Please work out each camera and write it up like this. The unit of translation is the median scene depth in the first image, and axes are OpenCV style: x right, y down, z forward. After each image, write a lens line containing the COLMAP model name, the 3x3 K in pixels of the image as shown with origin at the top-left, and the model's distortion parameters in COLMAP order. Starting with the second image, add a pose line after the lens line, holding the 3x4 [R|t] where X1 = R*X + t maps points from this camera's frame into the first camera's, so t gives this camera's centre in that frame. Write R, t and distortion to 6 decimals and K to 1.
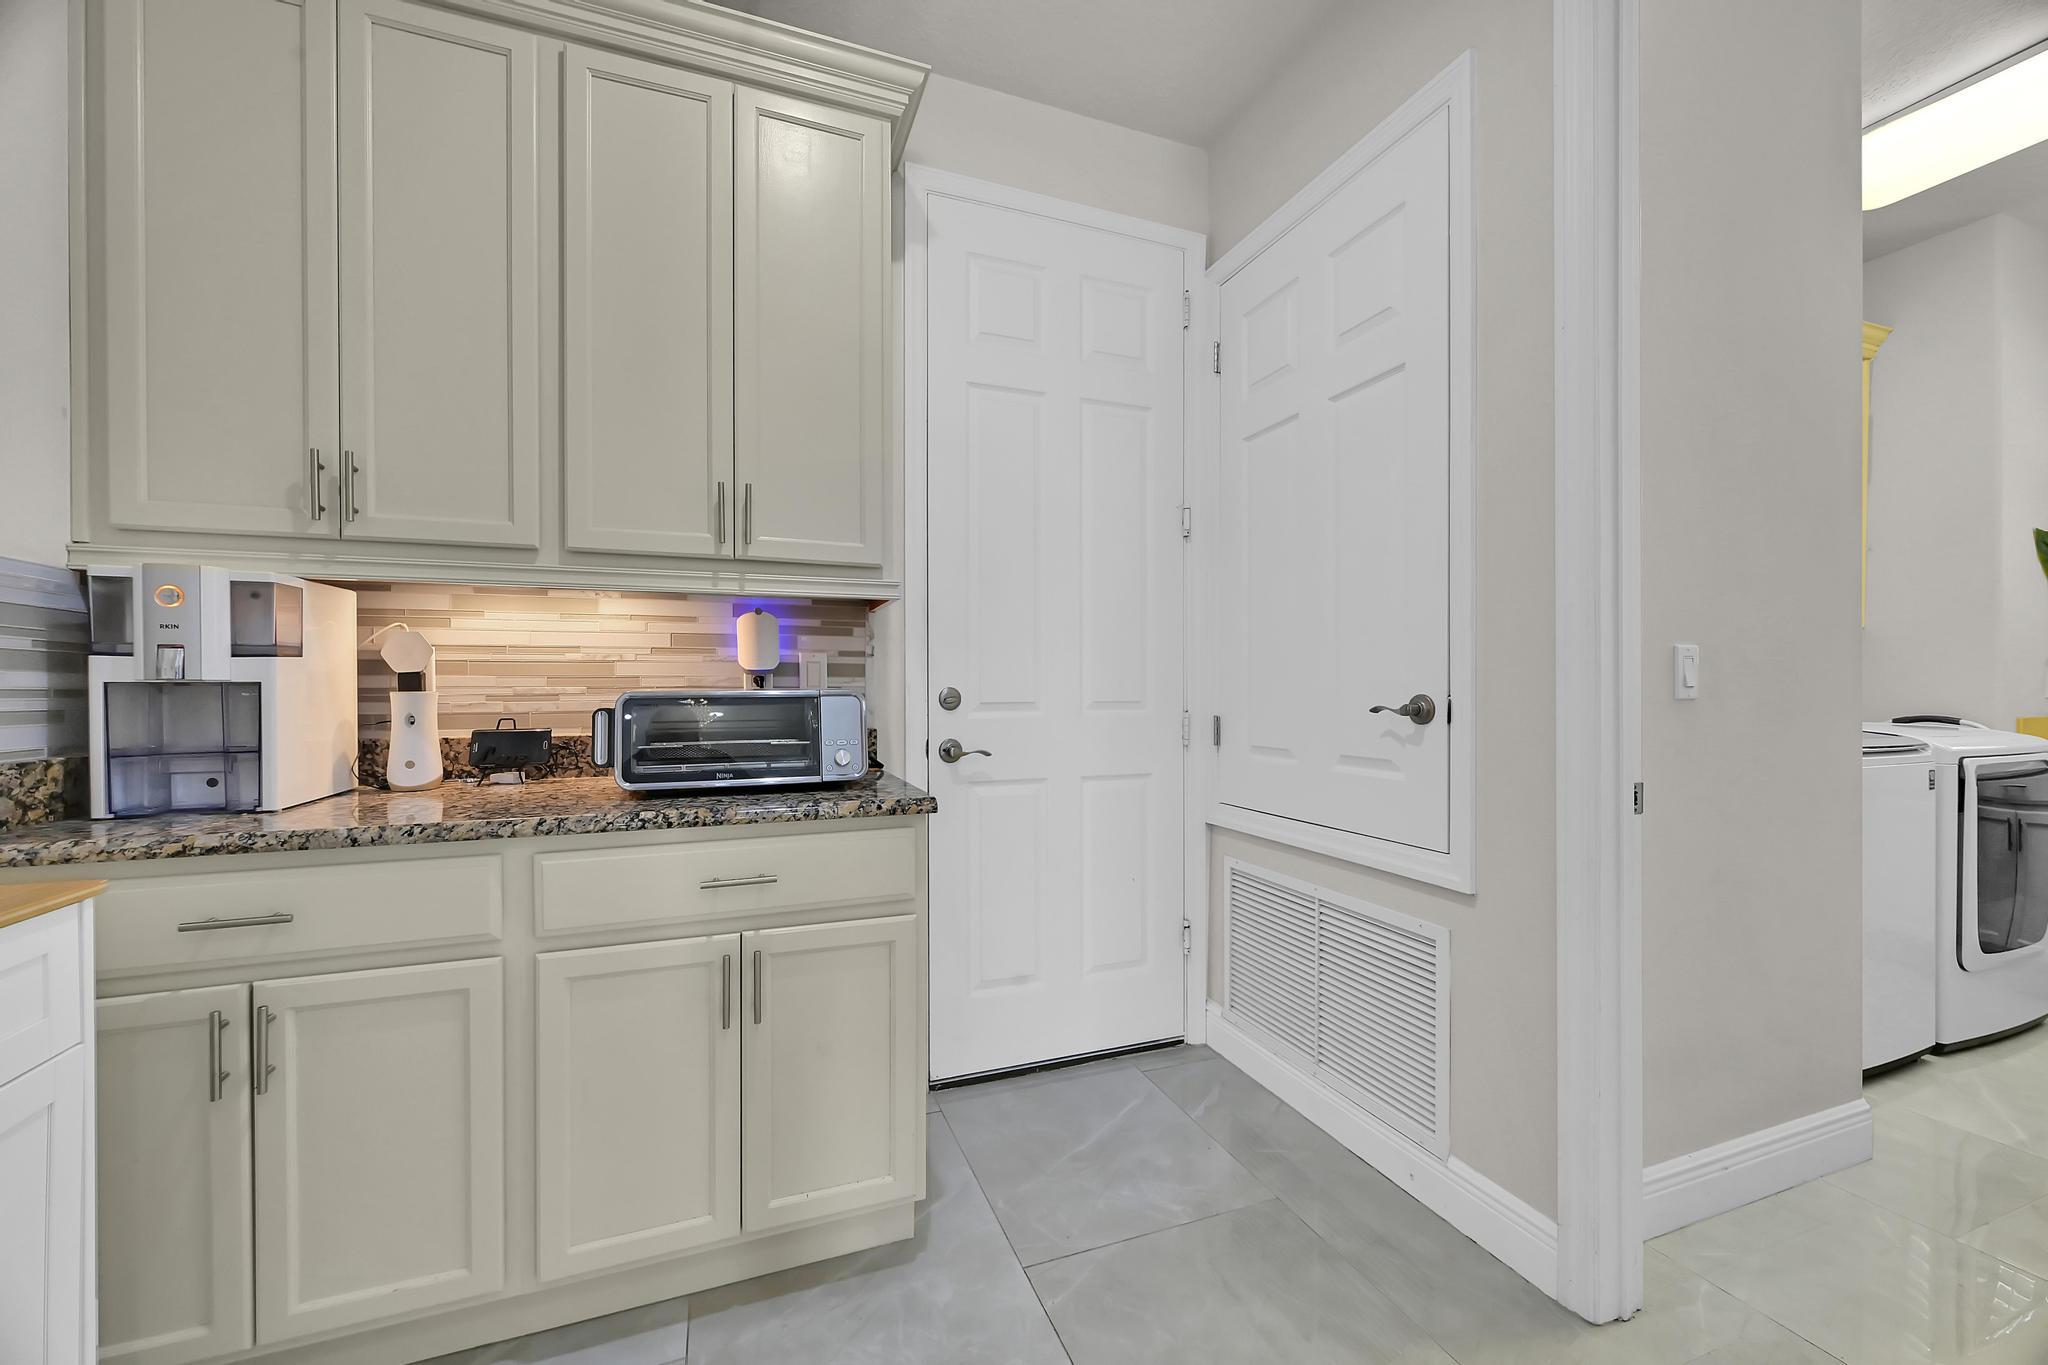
lens RADIAL K [[819.3, 0, 1027.1], [0, 819.3, 702.7], [0, 0, 1]] dist [-0.009738, 0.000608]
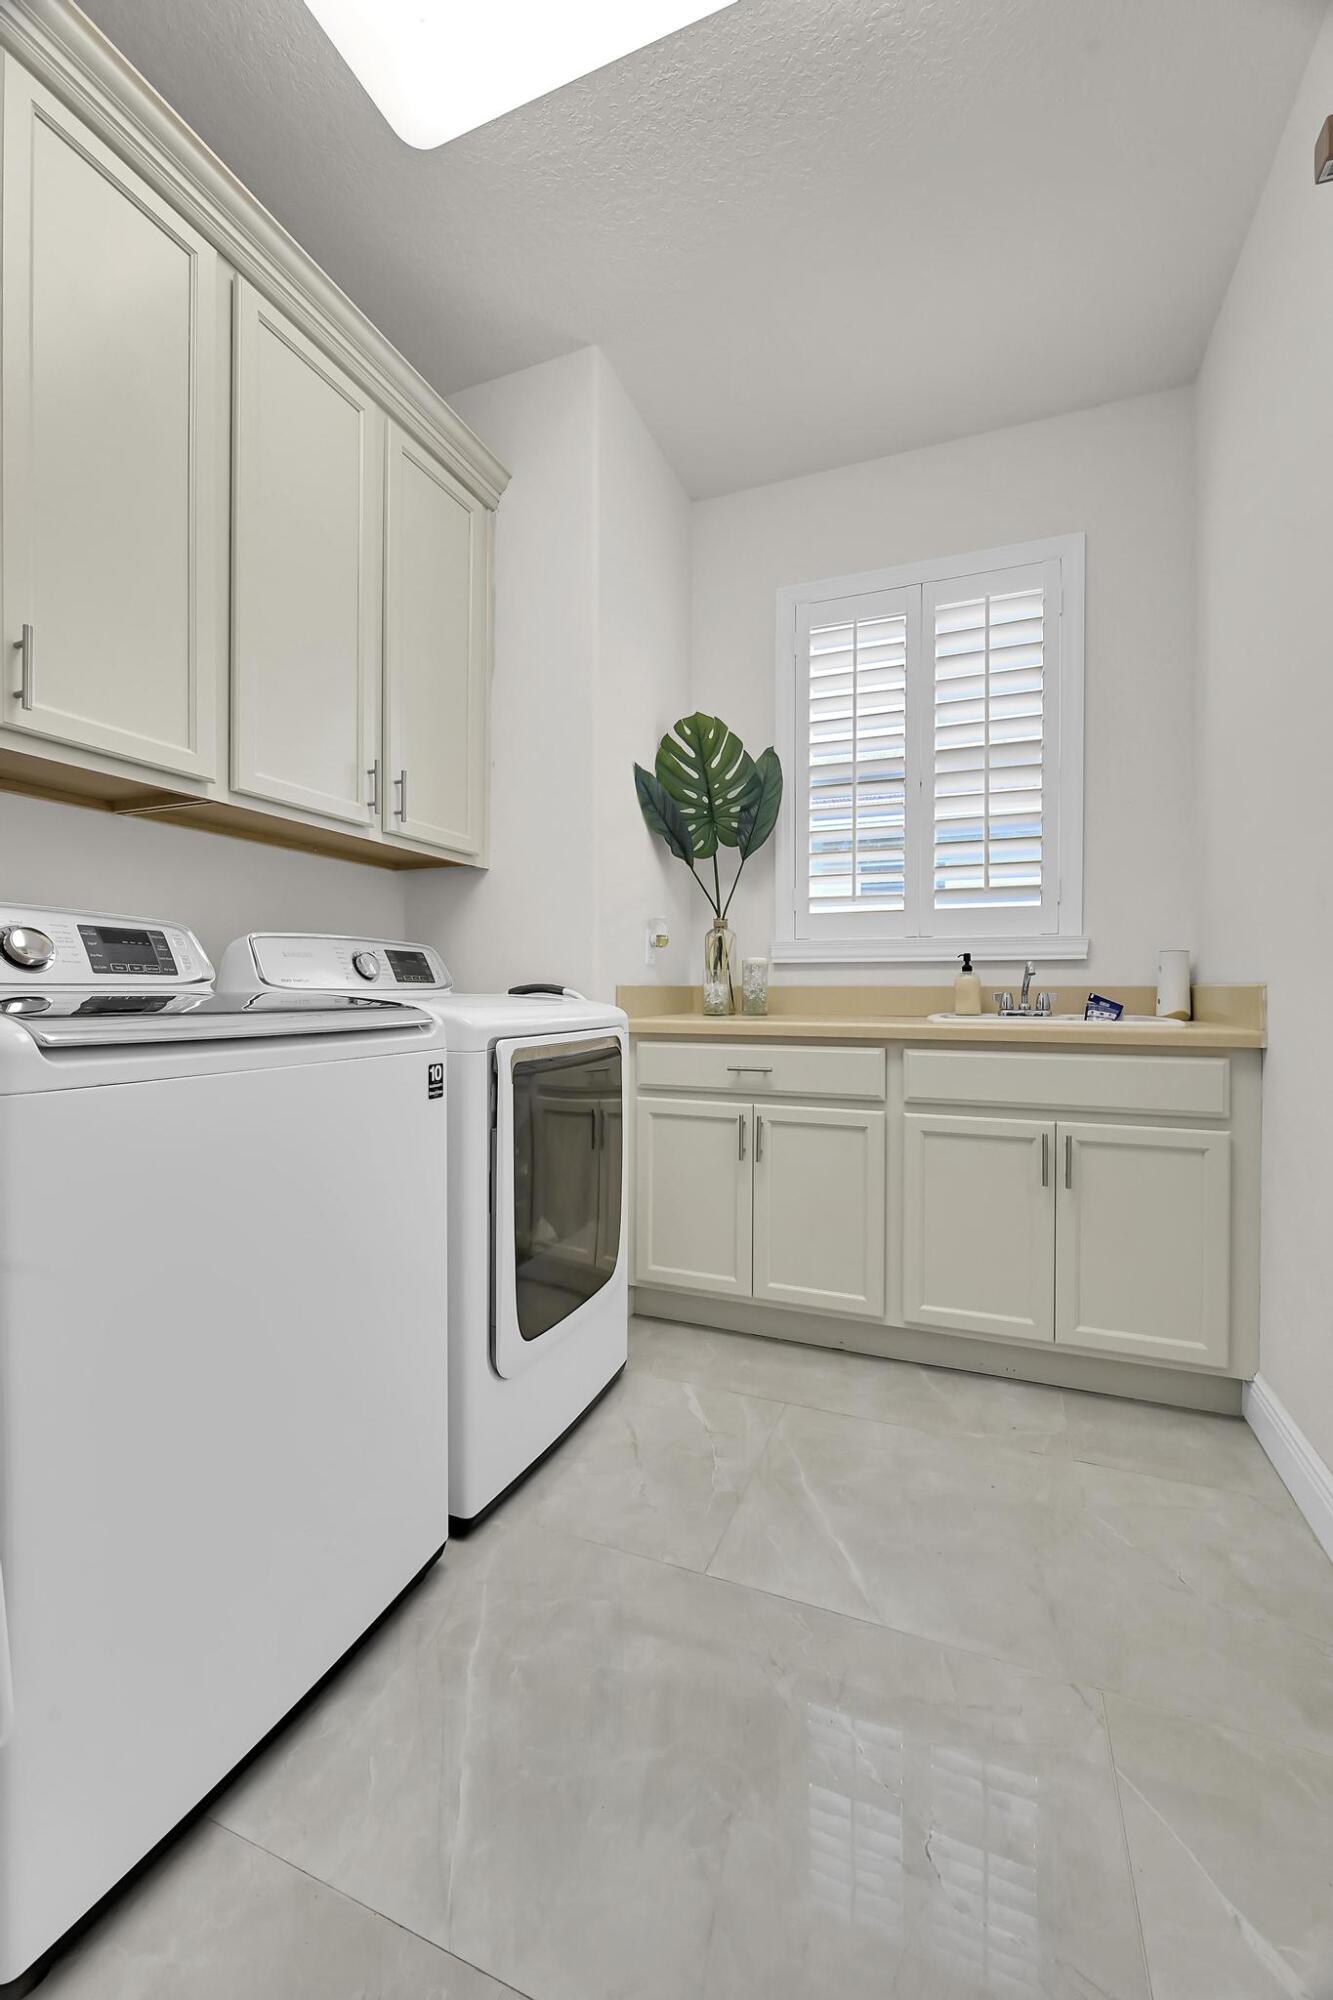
lens RADIAL K [[800.1, 0, 663.1], [0, 800.1, 995.1], [0, 0, 1]] dist [-0.009738, 0.000608]
pose [[0.677317, 0.002288, 0.735688, 0.790696], [-0.001281, 0.999997, -0.001931, 0.035567], [-0.735691, 0.000365, 0.677318, 0.489207]]
